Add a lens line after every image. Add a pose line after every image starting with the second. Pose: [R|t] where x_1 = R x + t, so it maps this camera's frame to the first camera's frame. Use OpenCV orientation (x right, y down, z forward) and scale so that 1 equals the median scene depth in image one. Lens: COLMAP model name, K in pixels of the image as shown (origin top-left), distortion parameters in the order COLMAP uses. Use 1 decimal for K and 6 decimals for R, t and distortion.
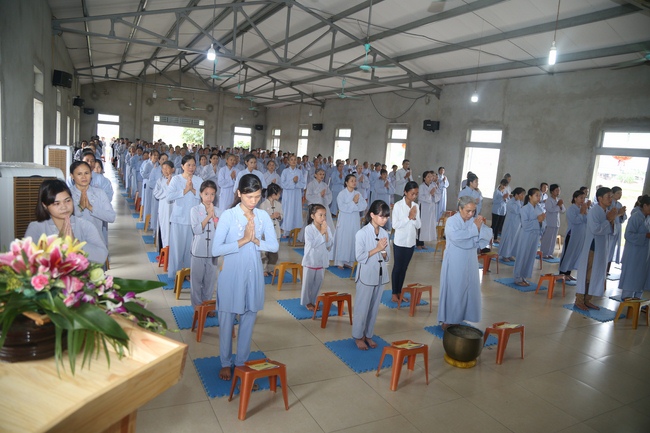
lens RADIAL K [[449.9, 0, 325.0], [0, 449.9, 216.5], [0, 0, 1]] dist [-0.131313, 0.096637]
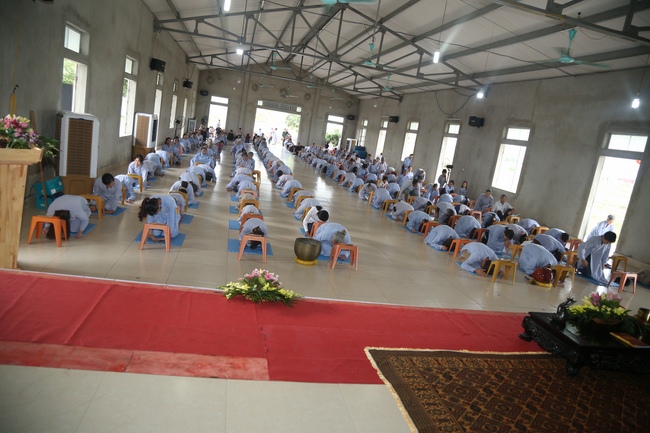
lens RADIAL K [[449.9, 0, 325.0], [0, 449.9, 216.5], [0, 0, 1]] dist [-0.131313, 0.096637]
pose [[0.959895, 0.116948, -0.254804, 0.137602], [-0.114223, 0.993127, 0.025521, 0.025160], [0.256037, 0.004607, 0.966656, -0.081839]]
